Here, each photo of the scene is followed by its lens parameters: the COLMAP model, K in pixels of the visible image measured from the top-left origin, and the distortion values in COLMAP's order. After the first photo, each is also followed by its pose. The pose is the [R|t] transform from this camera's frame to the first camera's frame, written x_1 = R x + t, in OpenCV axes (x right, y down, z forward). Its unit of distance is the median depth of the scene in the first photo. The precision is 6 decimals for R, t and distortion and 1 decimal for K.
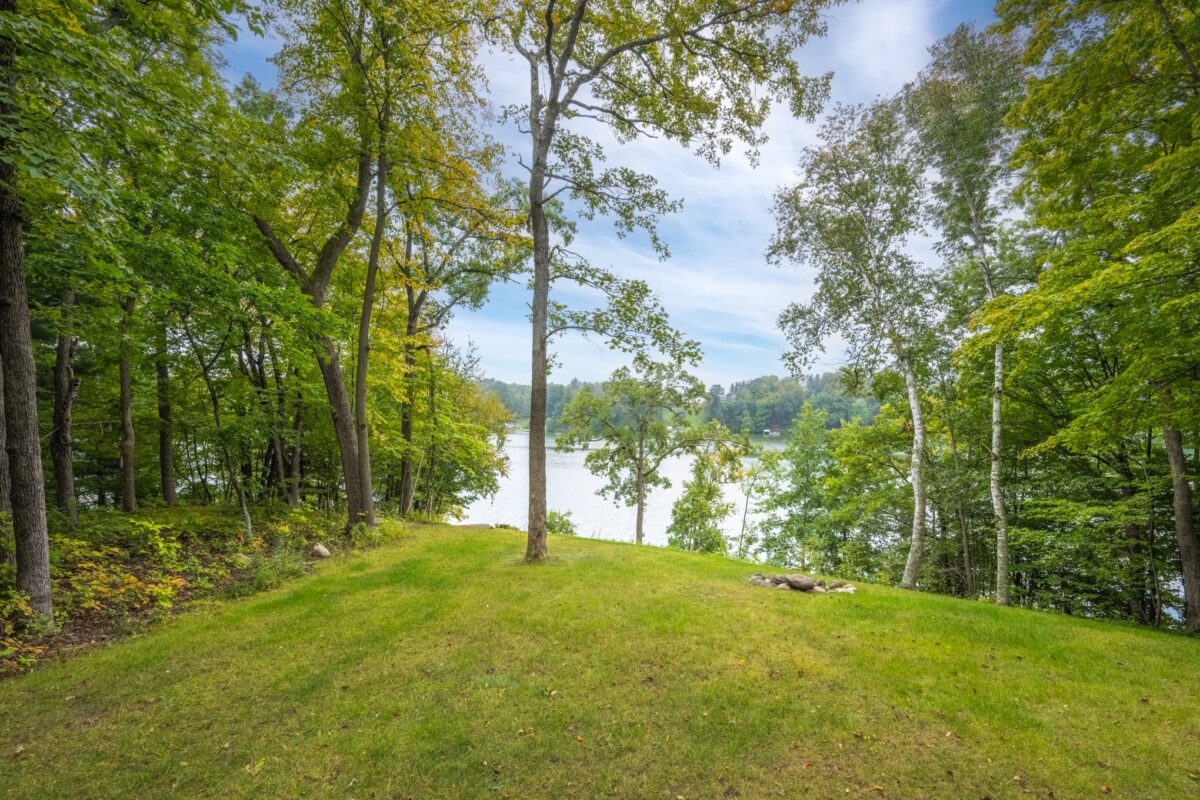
lens RADIAL K [[494.7, 0, 616.1], [0, 494.7, 422.9], [0, 0, 1]] dist [-0.000534, -0.000097]
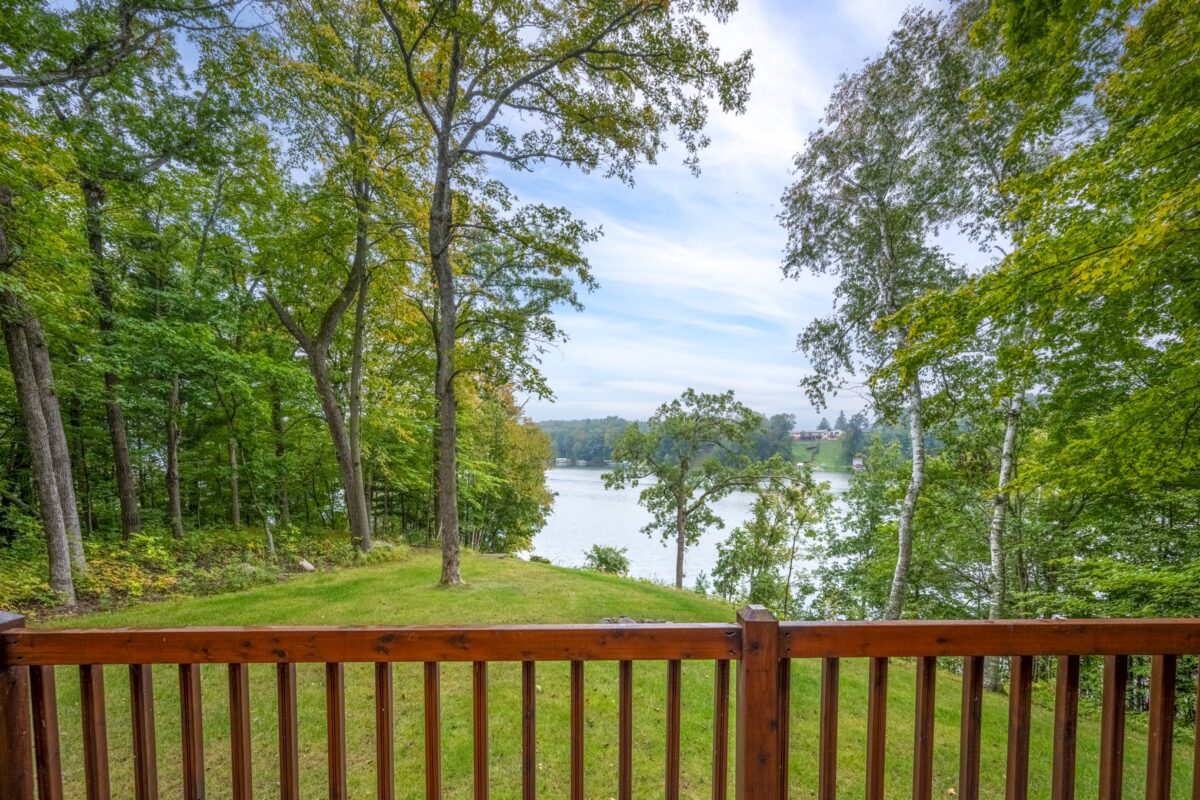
lens RADIAL K [[498.7, 0, 585.3], [0, 498.7, 472.8], [0, 0, 1]] dist [-0.000144, 0.000023]
pose [[0.946383, 0.001395, -0.323044, 0.260696], [0.006953, 0.999671, 0.024687, 0.001713], [0.322973, -0.025609, 0.946062, 0.038234]]
